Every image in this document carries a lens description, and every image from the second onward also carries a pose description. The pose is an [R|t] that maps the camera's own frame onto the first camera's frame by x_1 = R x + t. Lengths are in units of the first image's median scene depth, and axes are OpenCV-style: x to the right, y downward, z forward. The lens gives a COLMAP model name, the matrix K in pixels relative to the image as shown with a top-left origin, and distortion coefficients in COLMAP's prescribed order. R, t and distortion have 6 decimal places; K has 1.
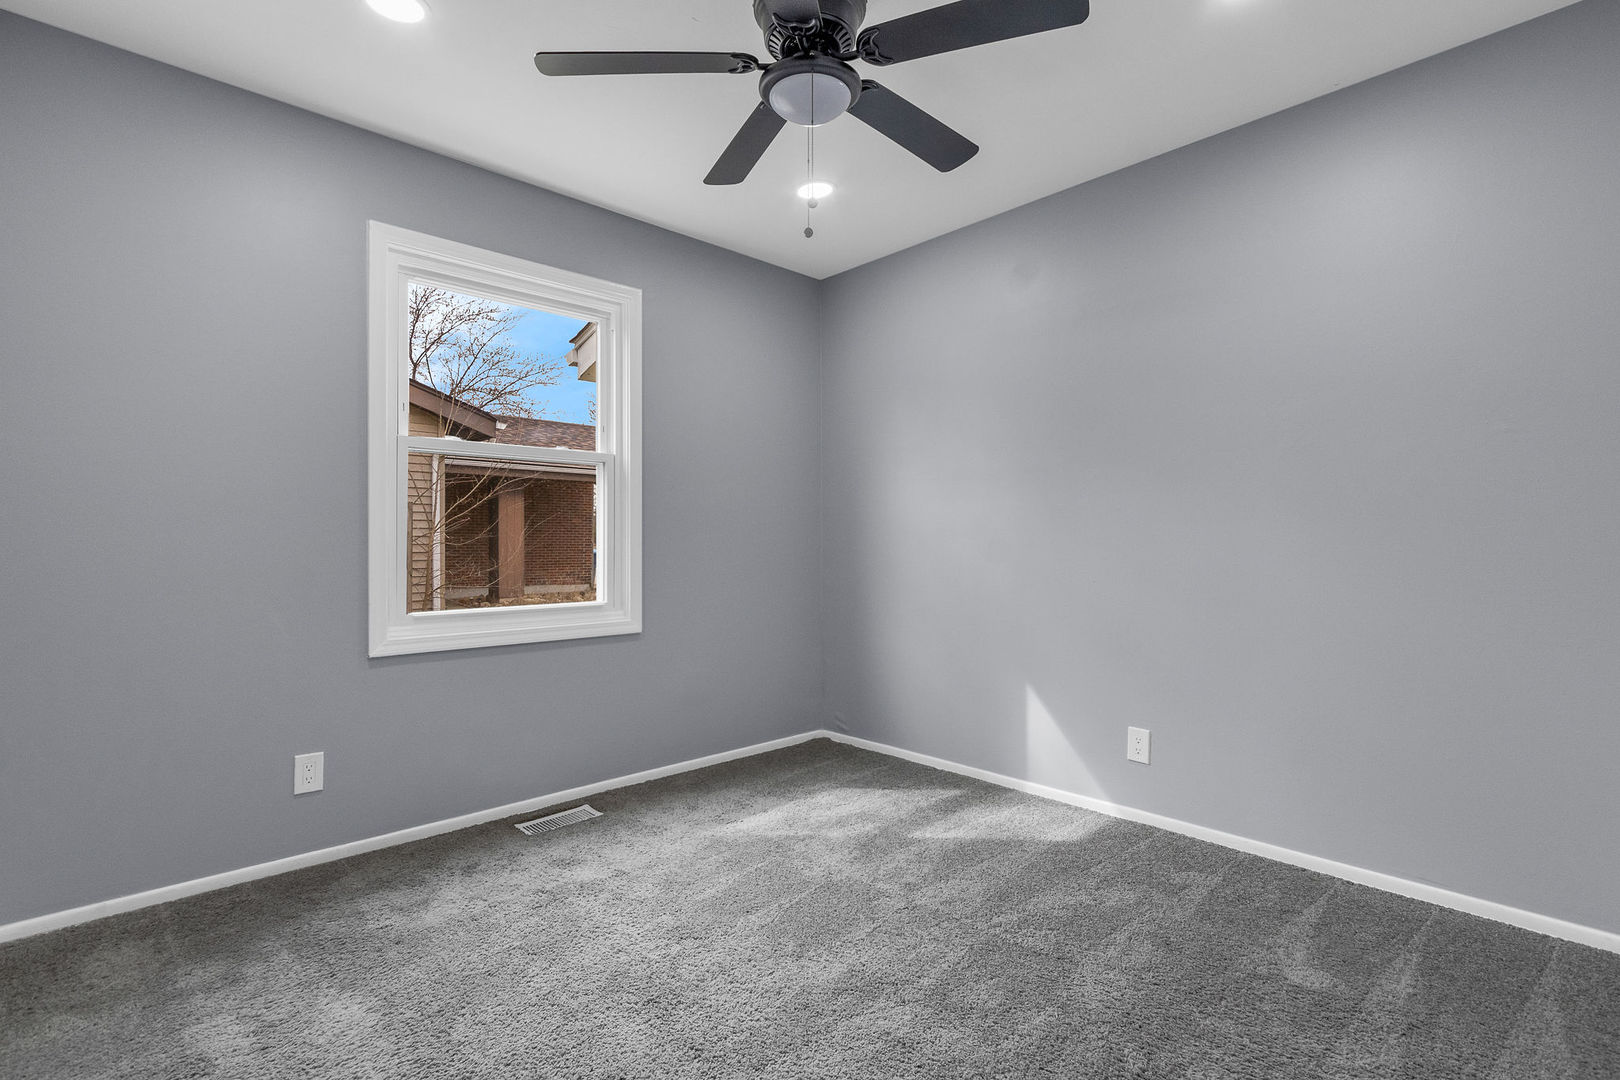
lens RADIAL K [[776.9, 0, 812.7], [0, 776.9, 541.0], [0, 0, 1]] dist [0.004111, 0.000511]
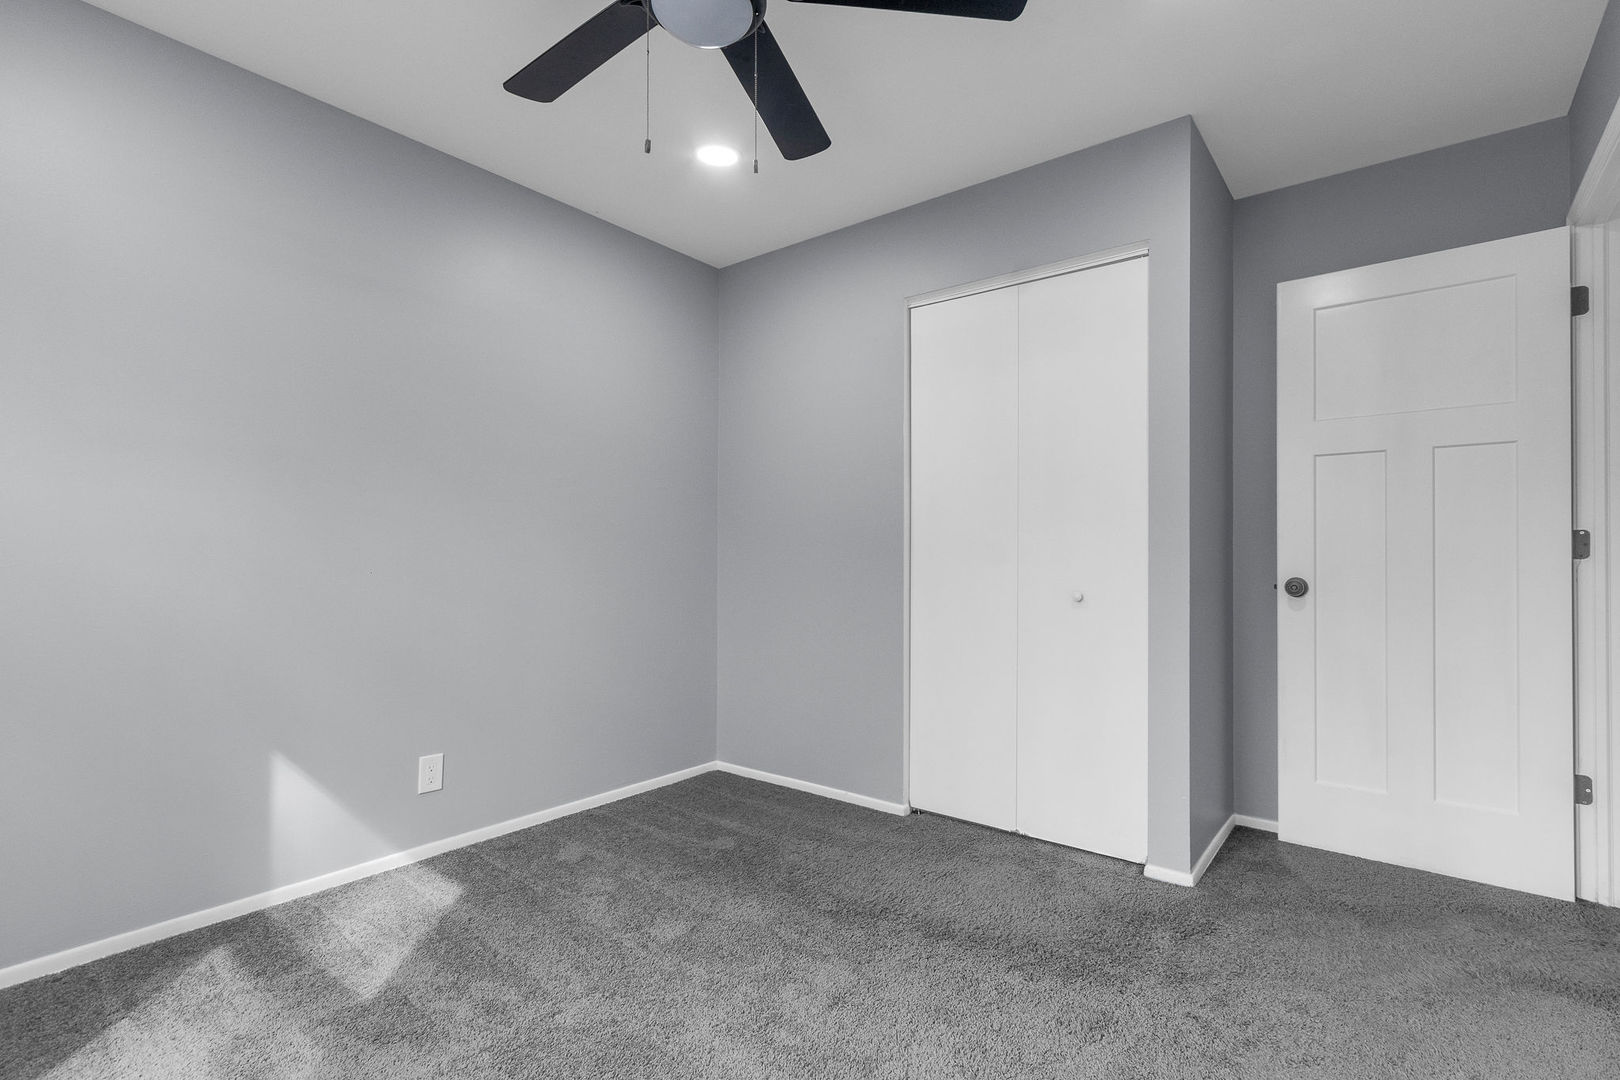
lens RADIAL K [[776.9, 0, 811.5], [0, 776.9, 543.5], [0, 0, 1]] dist [0.004111, 0.000511]
pose [[-0.150085, 0.006839, 0.988650, -0.586159], [-0.000528, 0.999975, -0.006998, -0.006820], [-0.988673, -0.001572, -0.150077, 0.705589]]
